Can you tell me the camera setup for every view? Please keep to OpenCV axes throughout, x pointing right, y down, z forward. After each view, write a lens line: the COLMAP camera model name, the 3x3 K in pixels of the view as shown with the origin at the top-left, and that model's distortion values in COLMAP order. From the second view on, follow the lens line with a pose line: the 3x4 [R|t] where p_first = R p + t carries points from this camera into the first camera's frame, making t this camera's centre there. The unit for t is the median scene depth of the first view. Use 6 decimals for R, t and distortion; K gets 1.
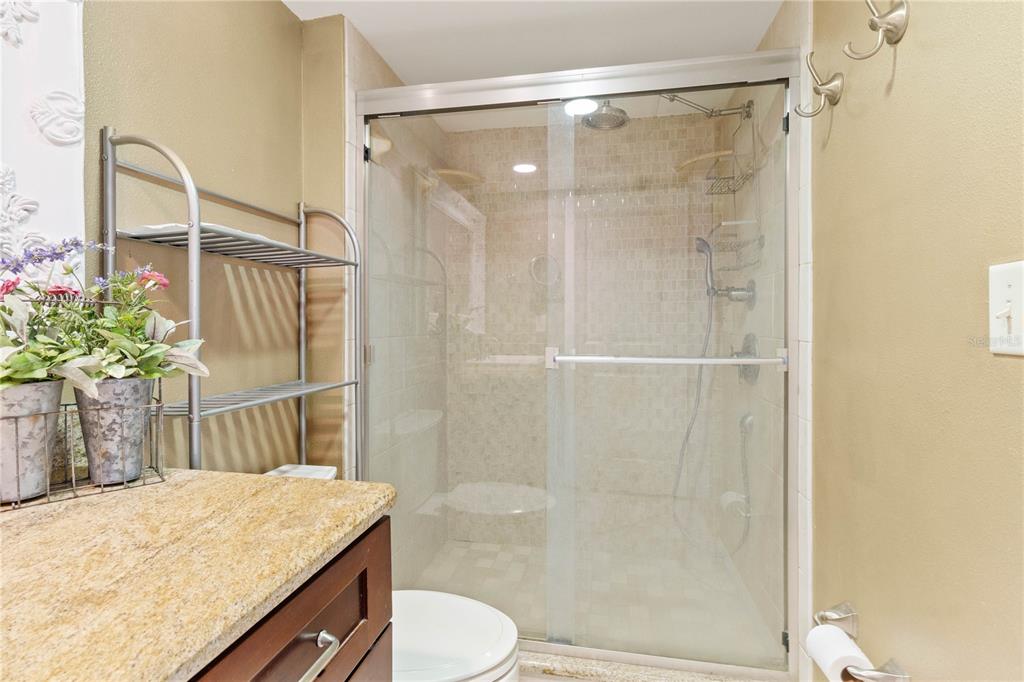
lens RADIAL K [[480.2, 0, 515.8], [0, 480.2, 330.4], [0, 0, 1]] dist [0.002726, -0.000075]
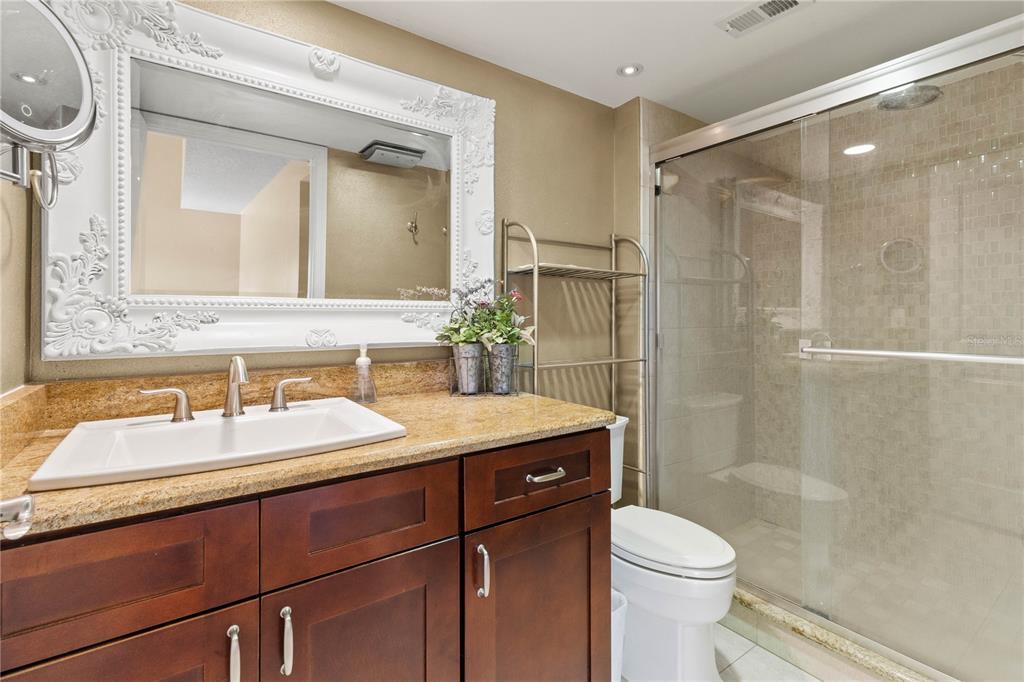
lens RADIAL K [[473.3, 0, 521.7], [0, 473.3, 319.8], [0, 0, 1]] dist [0.002183, -0.000155]
pose [[0.732530, 0.003722, -0.680724, 0.432453], [-0.008417, 0.999958, -0.003590, 0.000022], [0.680683, 0.008360, 0.732531, -0.306070]]
